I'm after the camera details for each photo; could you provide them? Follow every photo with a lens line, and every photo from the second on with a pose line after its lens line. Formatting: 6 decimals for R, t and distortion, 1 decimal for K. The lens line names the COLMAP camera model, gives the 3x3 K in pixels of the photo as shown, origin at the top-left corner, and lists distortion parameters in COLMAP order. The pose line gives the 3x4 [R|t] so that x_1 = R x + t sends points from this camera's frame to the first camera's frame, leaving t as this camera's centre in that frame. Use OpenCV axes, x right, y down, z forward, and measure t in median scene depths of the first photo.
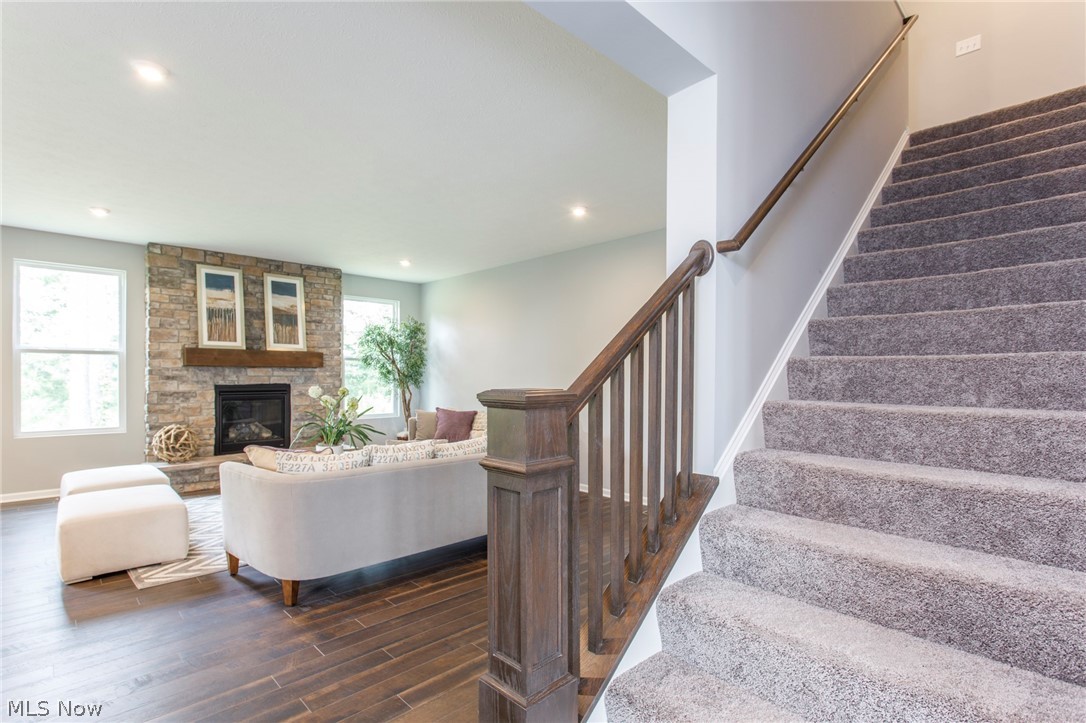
lens RADIAL K [[523.7, 0, 541.4], [0, 523.7, 375.9], [0, 0, 1]] dist [0.003361, 0.000782]
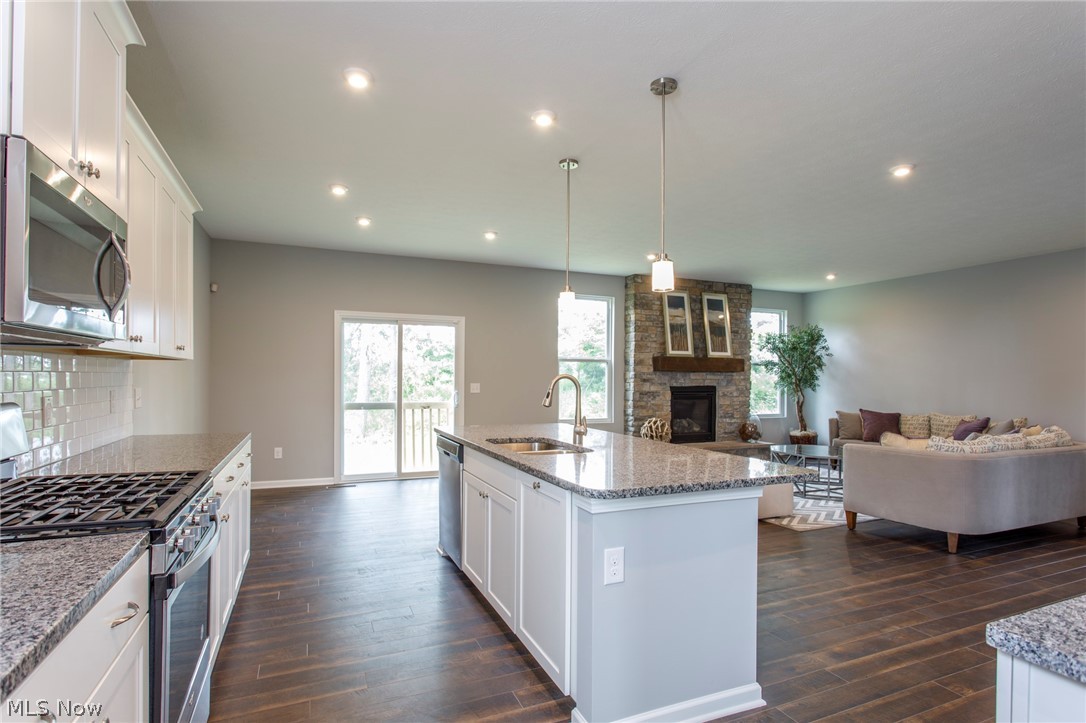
lens RADIAL K [[549.5, 0, 541.5], [0, 549.5, 379.2], [0, 0, 1]] dist [-0.017818, 0.011000]
pose [[0.935818, 0.003351, -0.352468, -0.452802], [-0.003959, 0.999992, -0.001004, 0.002900], [0.352462, 0.002334, 0.935823, -0.305388]]
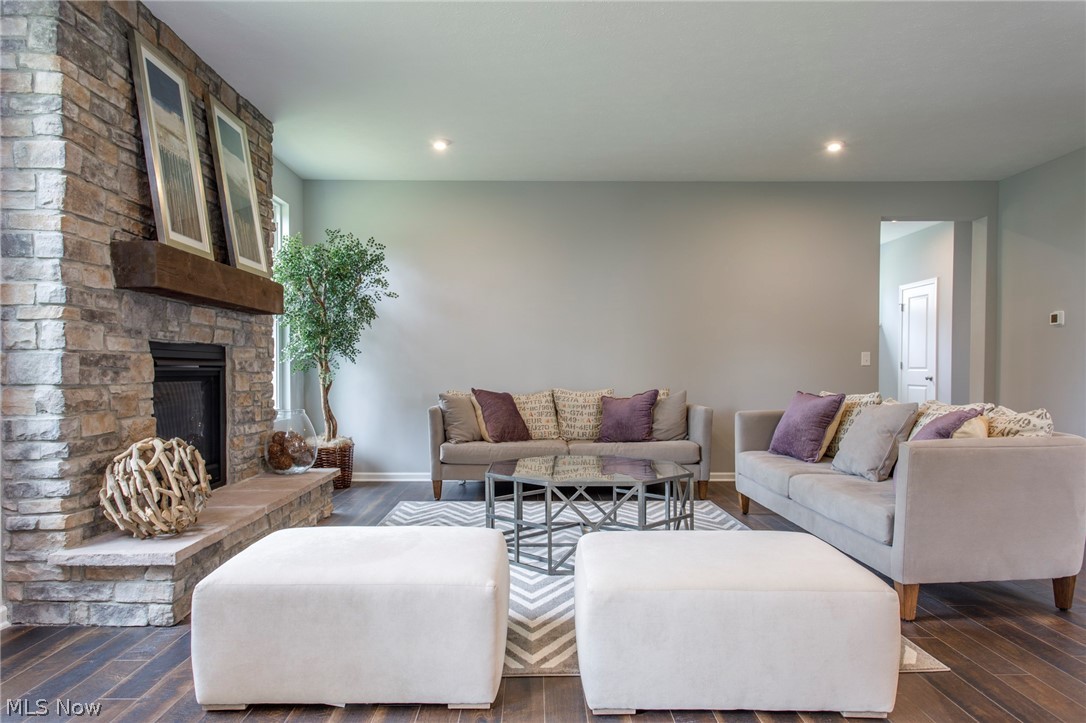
lens RADIAL K [[680.3, 0, 542.7], [0, 680.3, 385.2], [0, 0, 1]] dist [0.002598, 0.001562]
pose [[0.683841, -0.021595, 0.729312, -0.801149], [0.006507, 0.999703, 0.023499, 0.040983], [-0.729602, -0.011324, 0.683778, 0.414785]]
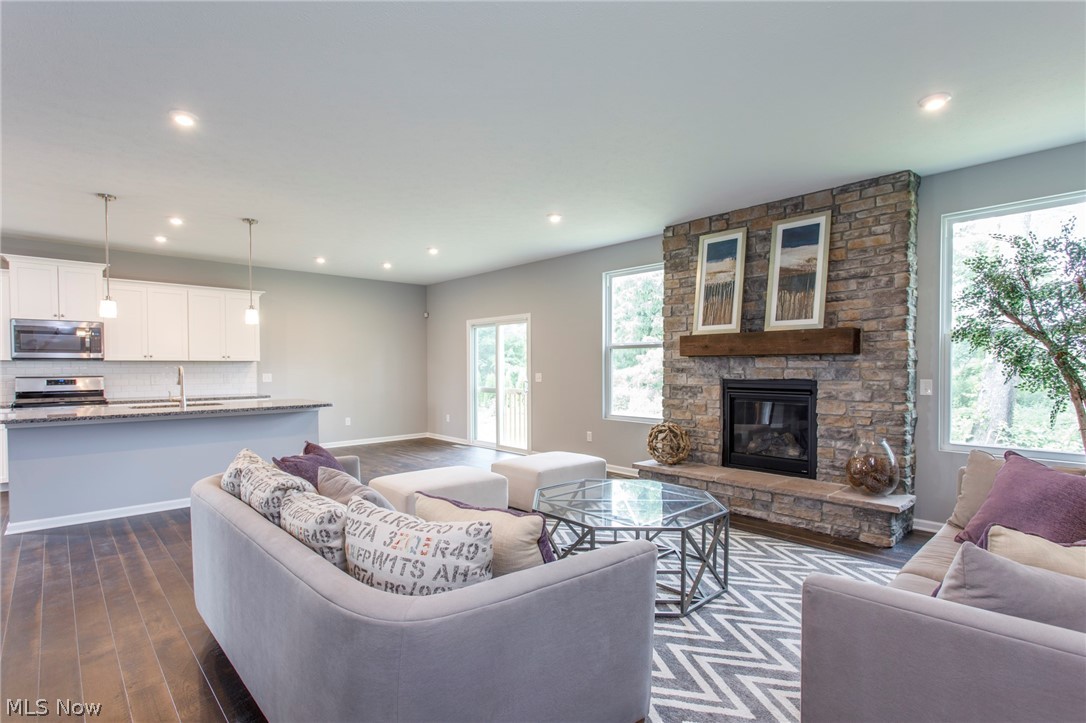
lens RADIAL K [[523.7, 0, 541.4], [0, 523.7, 375.9], [0, 0, 1]] dist [0.003361, 0.000782]
pose [[-0.012598, 0.011613, -0.999853, 0.191268], [-0.002459, 0.999929, 0.011645, 0.003372], [0.999918, 0.002605, -0.012568, 0.732461]]
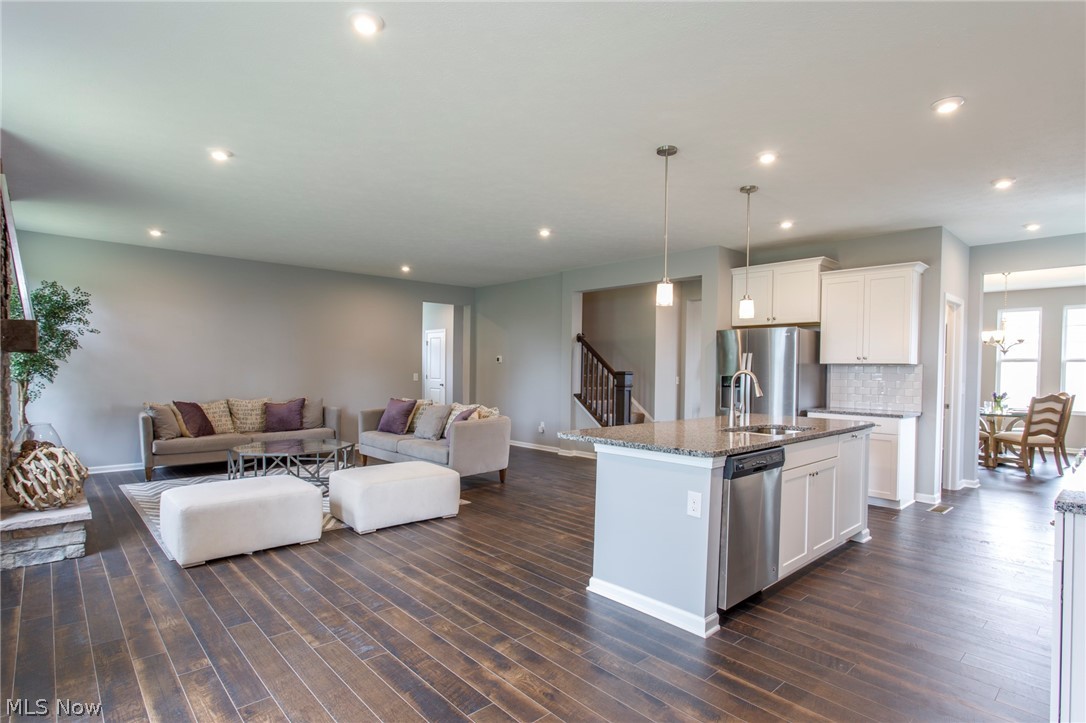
lens RADIAL K [[549.5, 0, 541.5], [0, 549.5, 379.2], [0, 0, 1]] dist [-0.017818, 0.011000]
pose [[0.026012, -0.025419, 0.999338, -1.214896], [-0.006613, 0.999650, 0.025599, -0.005593], [-0.999640, -0.007274, 0.025834, 0.376433]]
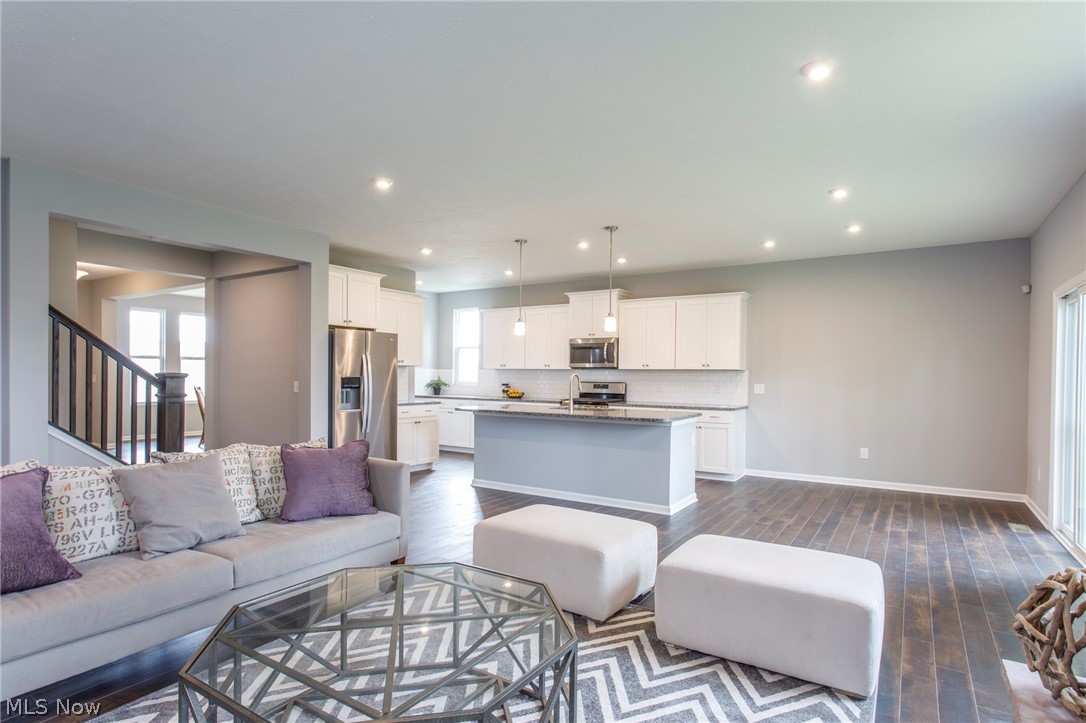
lens RADIAL K [[581.1, 0, 543.1], [0, 581.1, 378.6], [0, 0, 1]] dist [0.000581, -0.000132]
pose [[-0.971775, -0.013888, -0.235499, -0.316296], [-0.016843, 0.999803, 0.010543, -0.001953], [0.235306, 0.014212, -0.971817, 1.128523]]
